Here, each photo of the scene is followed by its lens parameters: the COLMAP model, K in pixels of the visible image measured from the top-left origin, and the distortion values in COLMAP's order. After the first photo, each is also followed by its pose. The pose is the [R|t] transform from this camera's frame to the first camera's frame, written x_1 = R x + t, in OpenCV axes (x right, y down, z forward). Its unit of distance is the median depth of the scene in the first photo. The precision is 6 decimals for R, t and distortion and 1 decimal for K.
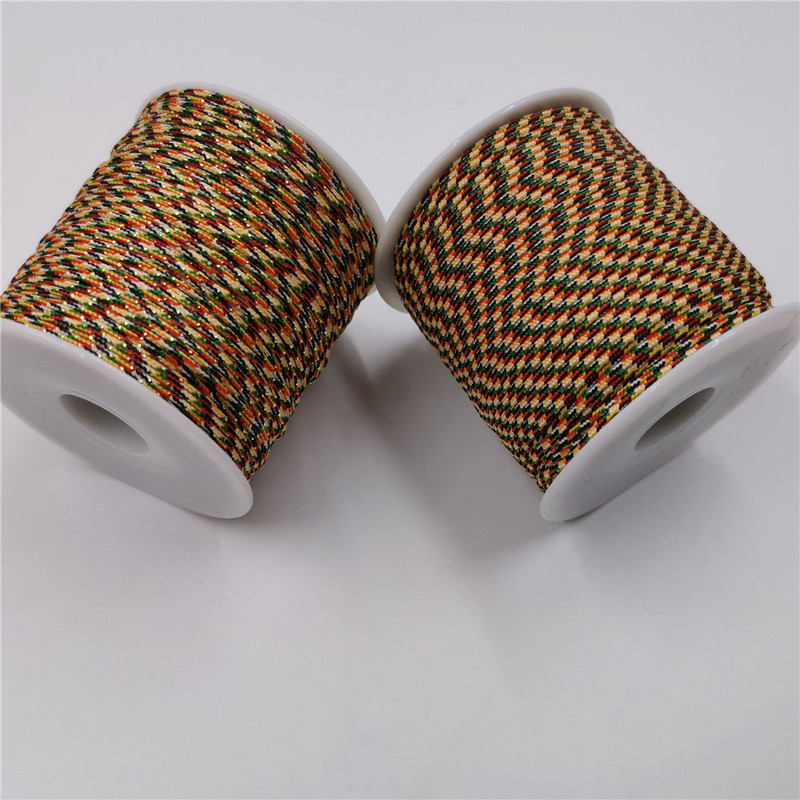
lens RADIAL K [[860.9, 0, 403.4], [0, 860.9, 402.2], [0, 0, 1]] dist [-0.025030, 0.000000]
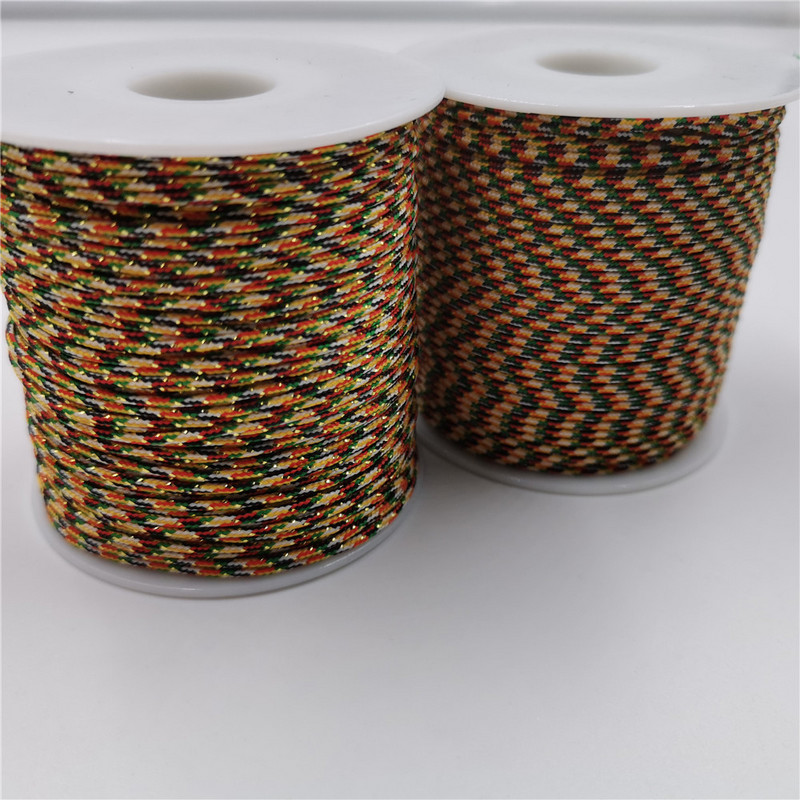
lens RADIAL K [[860.9, 0, 396.1], [0, 860.9, 407.2], [0, 0, 1]] dist [-0.025030, 0.000000]
pose [[-0.663125, 0.674403, -0.324725, -0.057953], [-0.574272, -0.736644, -0.357167, -0.009025], [-0.480081, -0.050365, 0.875777, 0.335114]]
